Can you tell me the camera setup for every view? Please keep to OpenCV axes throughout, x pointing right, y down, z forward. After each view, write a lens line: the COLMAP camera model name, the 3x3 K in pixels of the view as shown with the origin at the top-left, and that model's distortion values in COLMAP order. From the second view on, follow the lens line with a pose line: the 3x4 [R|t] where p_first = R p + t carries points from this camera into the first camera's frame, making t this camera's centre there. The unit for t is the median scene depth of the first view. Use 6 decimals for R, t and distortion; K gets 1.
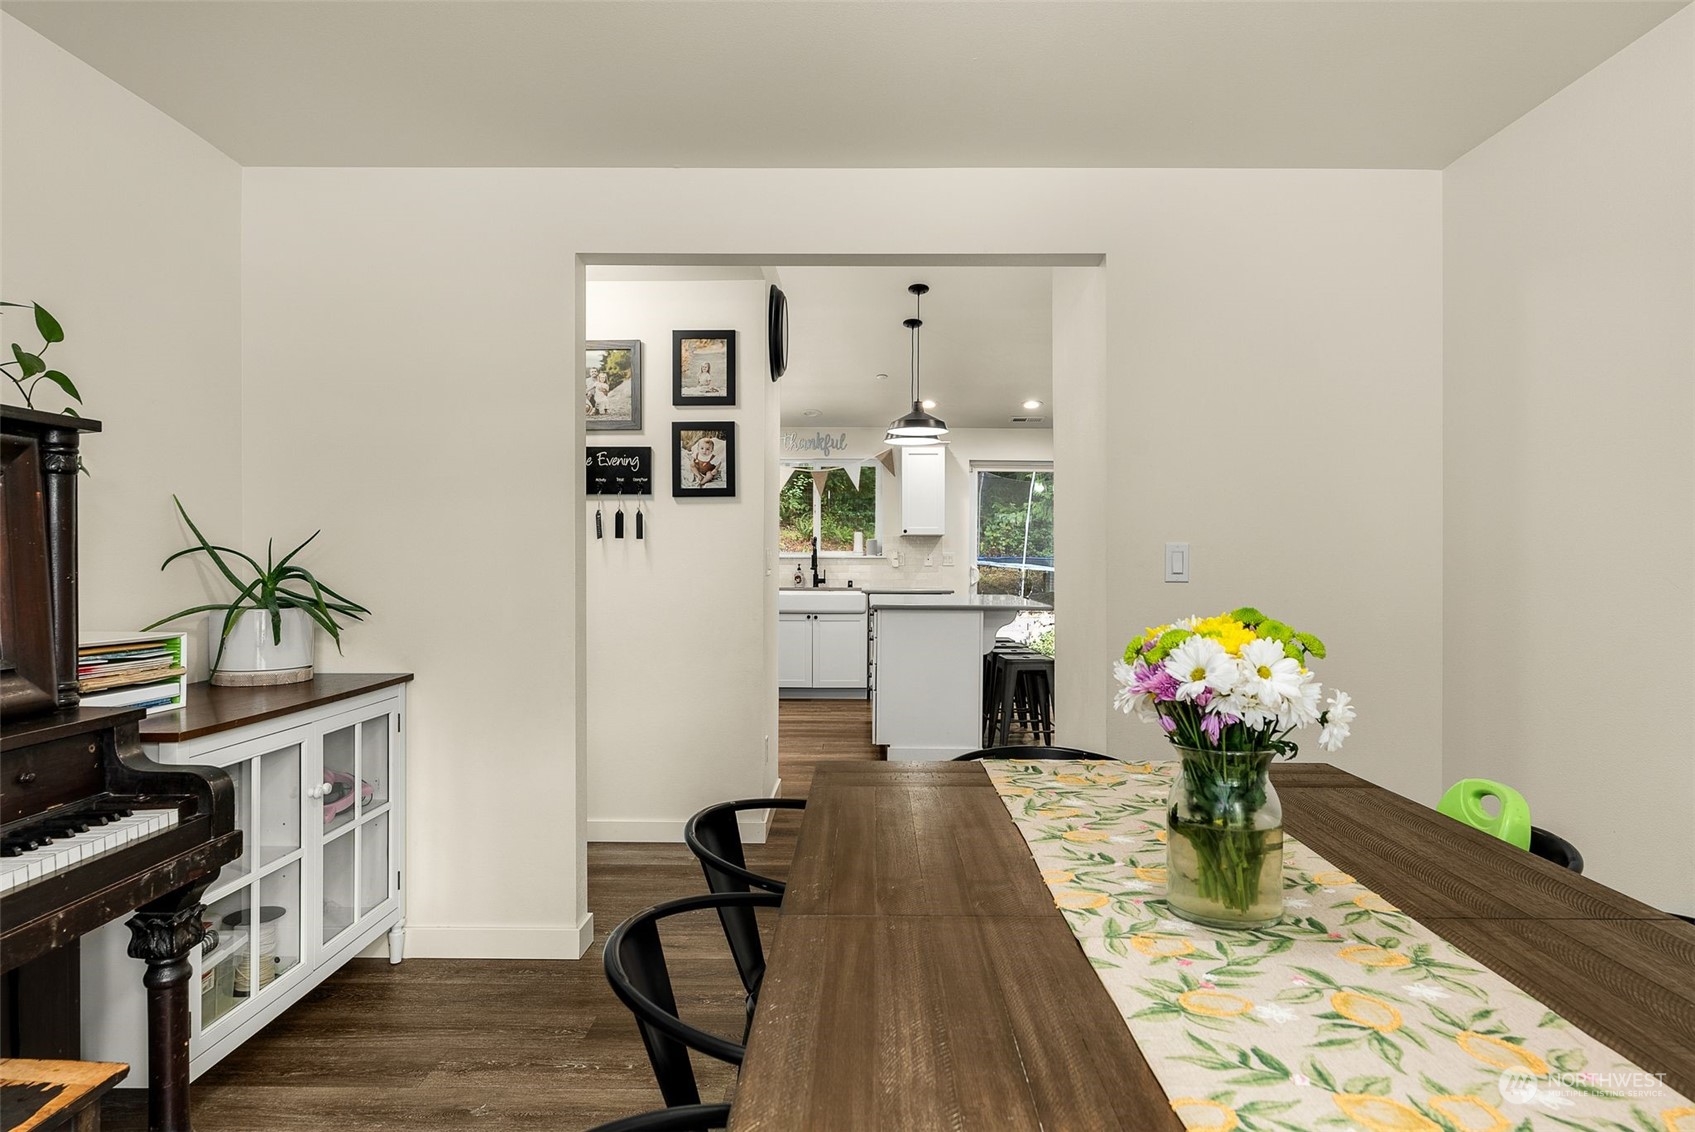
lens RADIAL K [[965.5, 0, 843.8], [0, 965.5, 562.6], [0, 0, 1]] dist [0.000730, 0.002745]
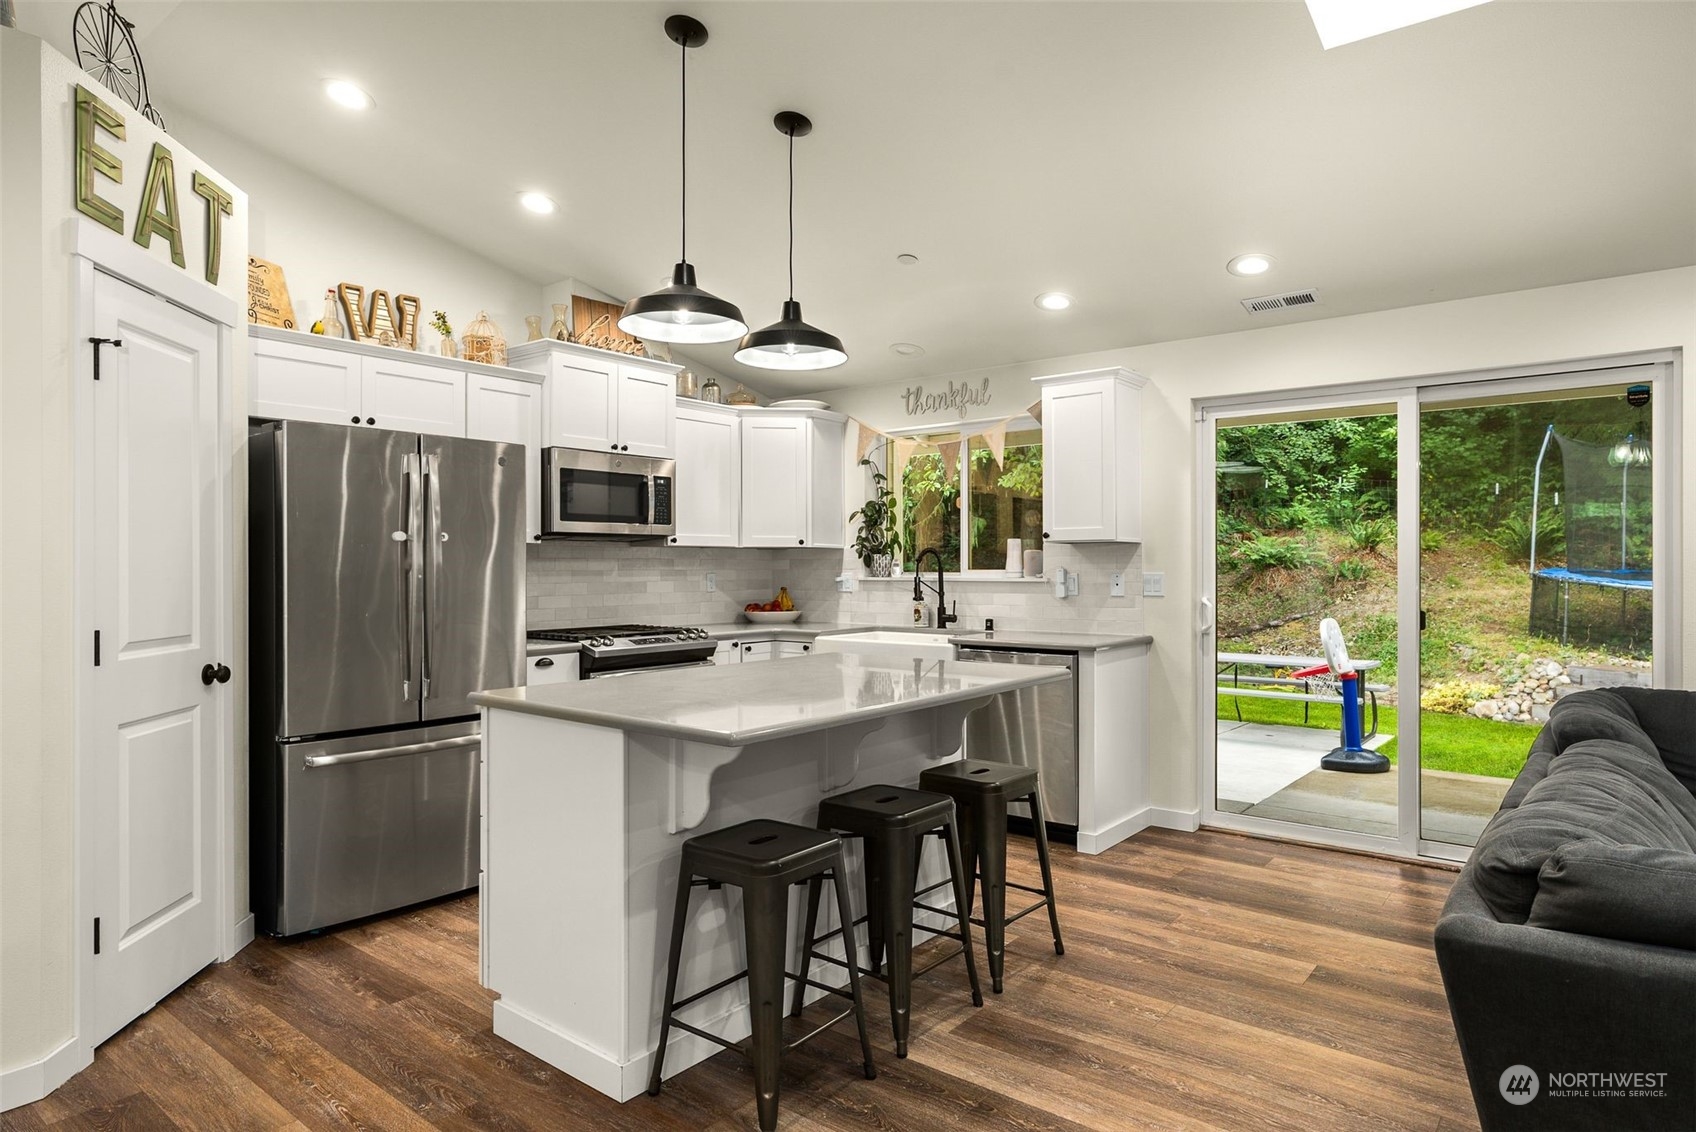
lens RADIAL K [[966.1, 0, 862.4], [0, 966.1, 570.3], [0, 0, 1]] dist [0.000730, 0.002745]
pose [[0.791765, -0.003933, -0.610813, 0.312154], [0.000479, 0.999983, -0.005819, -0.008529], [0.610826, 0.004315, 0.791753, 0.468335]]
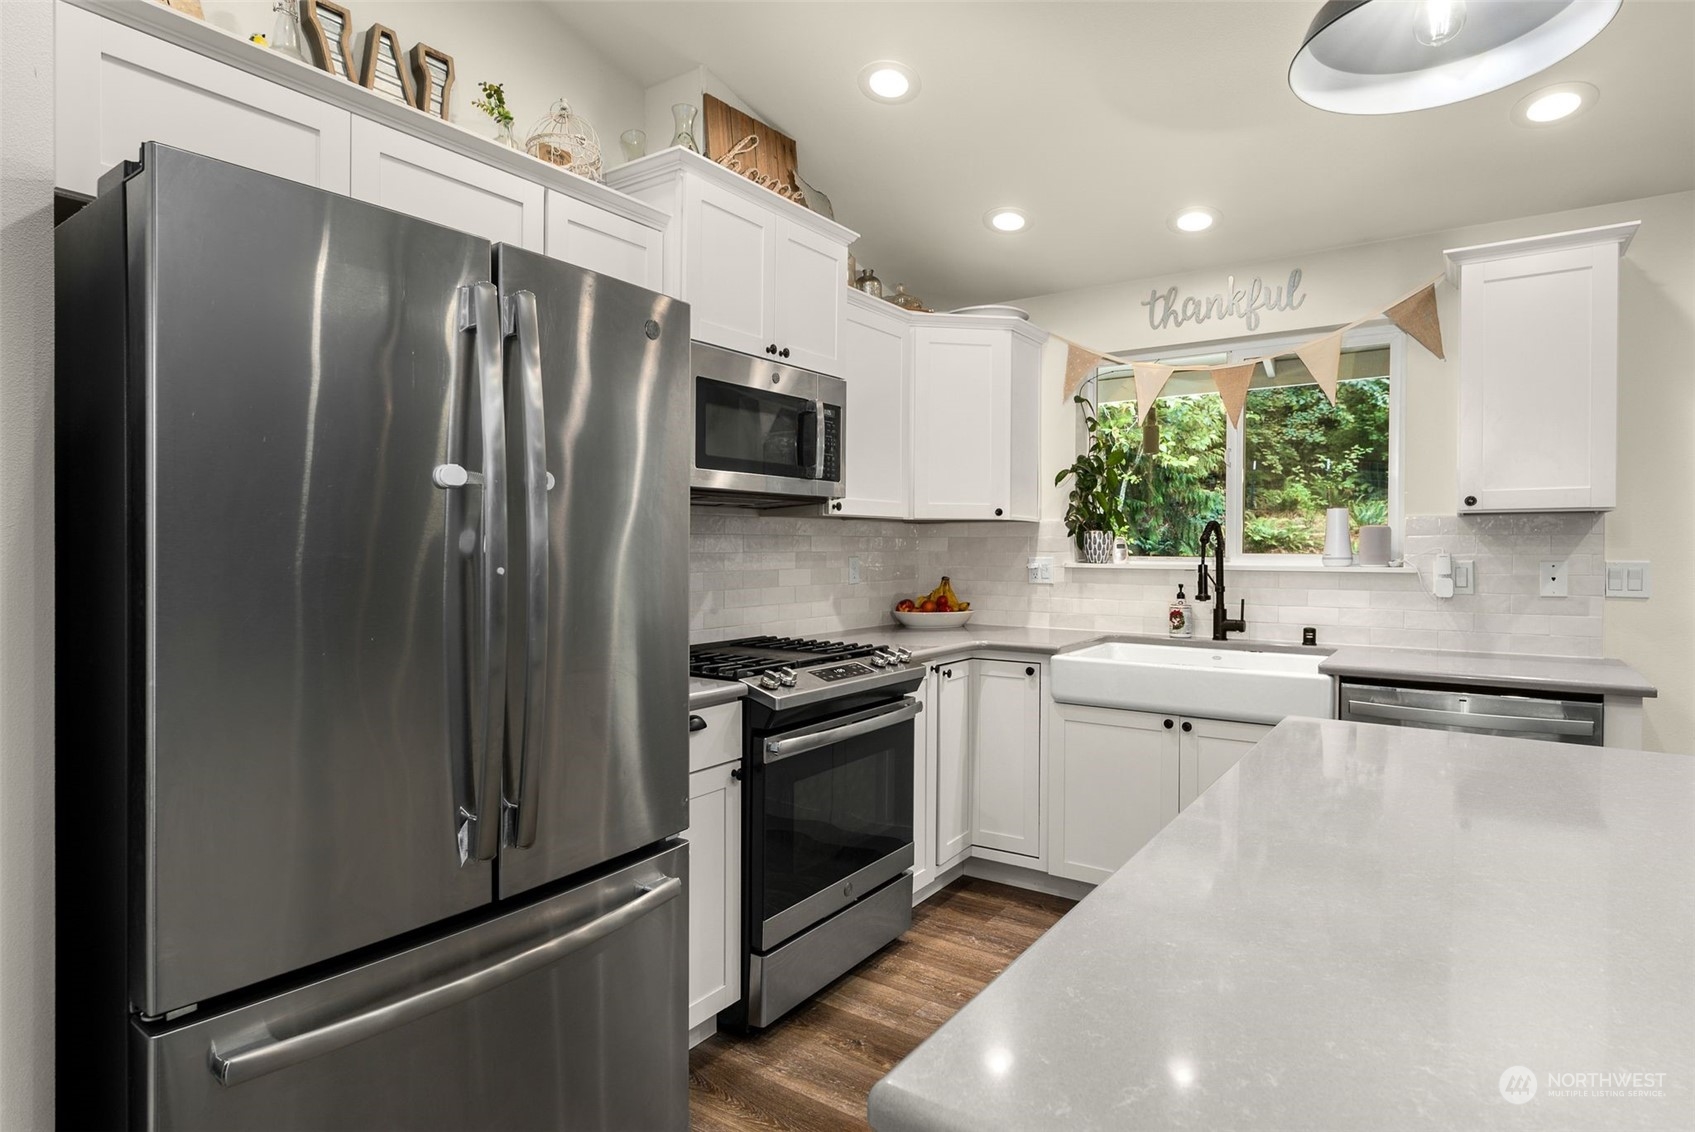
lens RADIAL K [[891.7, 0, 852.1], [0, 891.7, 555.8], [0, 0, 1]] dist [-0.010310, 0.006248]
pose [[0.827144, 0.004160, -0.561975, 0.056907], [-0.003545, 0.999991, 0.002186, -0.011850], [0.561979, 0.000184, 0.827151, 0.580852]]
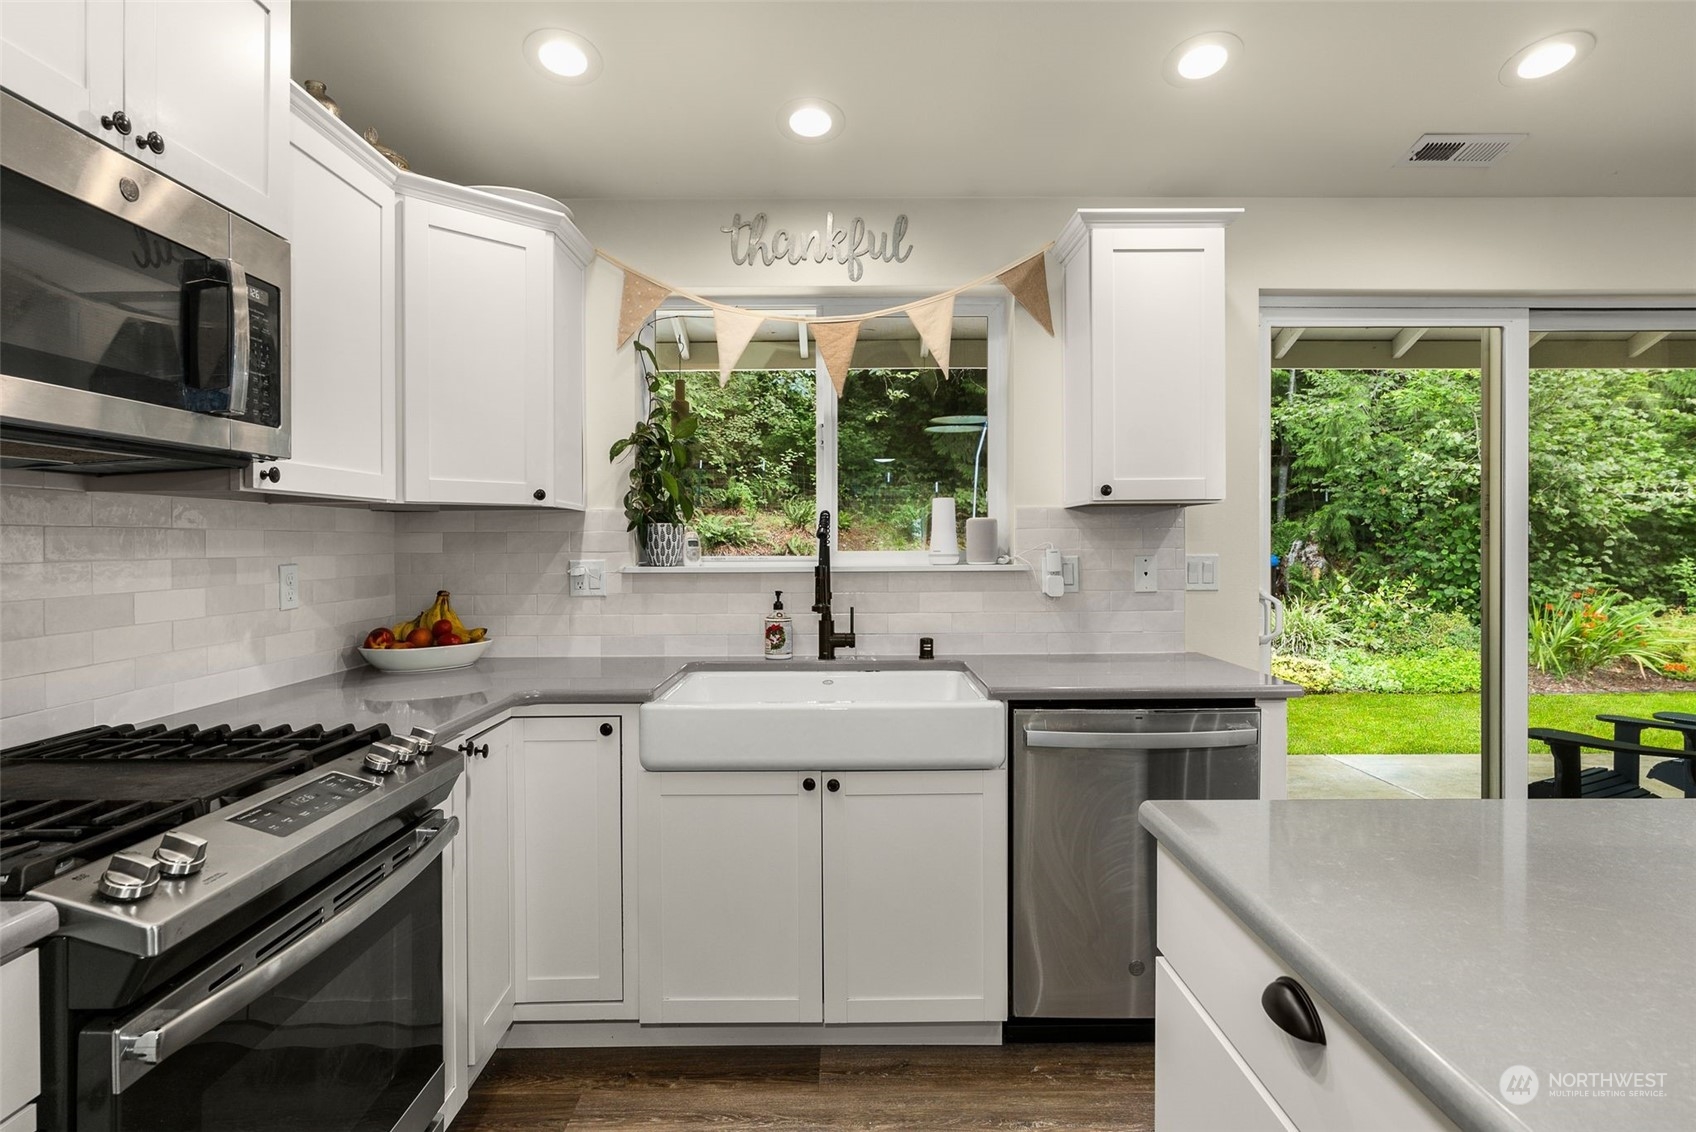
lens RADIAL K [[892.2, 0, 832.2], [0, 892.2, 548.7], [0, 0, 1]] dist [-0.010310, 0.006248]
pose [[0.999950, -0.009929, 0.001029, -0.026855], [0.009929, 0.999950, -0.000844, -0.013307], [-0.001020, 0.000854, 0.999999, 0.678898]]
